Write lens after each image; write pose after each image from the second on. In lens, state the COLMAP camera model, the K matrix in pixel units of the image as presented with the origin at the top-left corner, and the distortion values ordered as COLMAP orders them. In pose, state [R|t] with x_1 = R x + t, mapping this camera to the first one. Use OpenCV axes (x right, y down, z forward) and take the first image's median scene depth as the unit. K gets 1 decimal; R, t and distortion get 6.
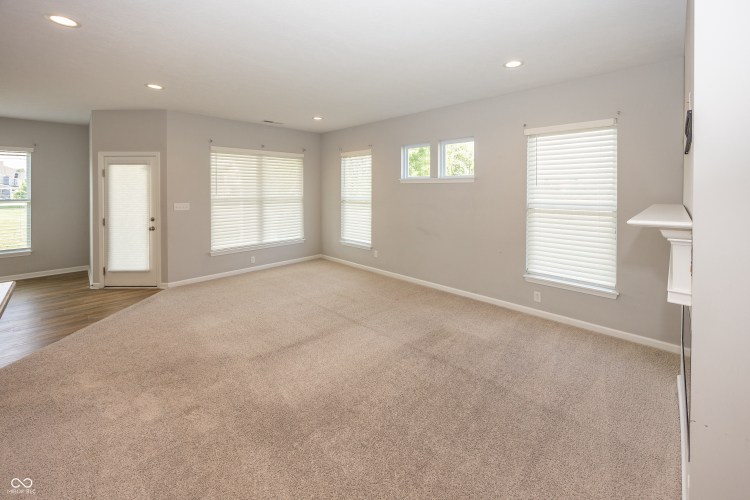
lens RADIAL K [[312.4, 0, 351.4], [0, 312.4, 194.9], [0, 0, 1]] dist [-0.000668, -0.000097]
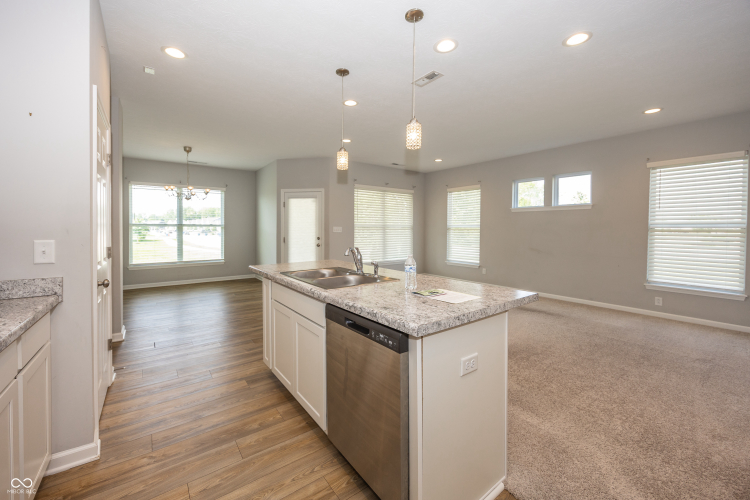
lens RADIAL K [[291.6, 0, 346.3], [0, 291.6, 235.0], [0, 0, 1]] dist [0.000923, 0.000455]
pose [[0.986512, 0.009416, -0.163418, -0.310985], [-0.008611, 0.999947, 0.005634, 0.055616], [0.163463, -0.004151, 0.986541, -0.232585]]
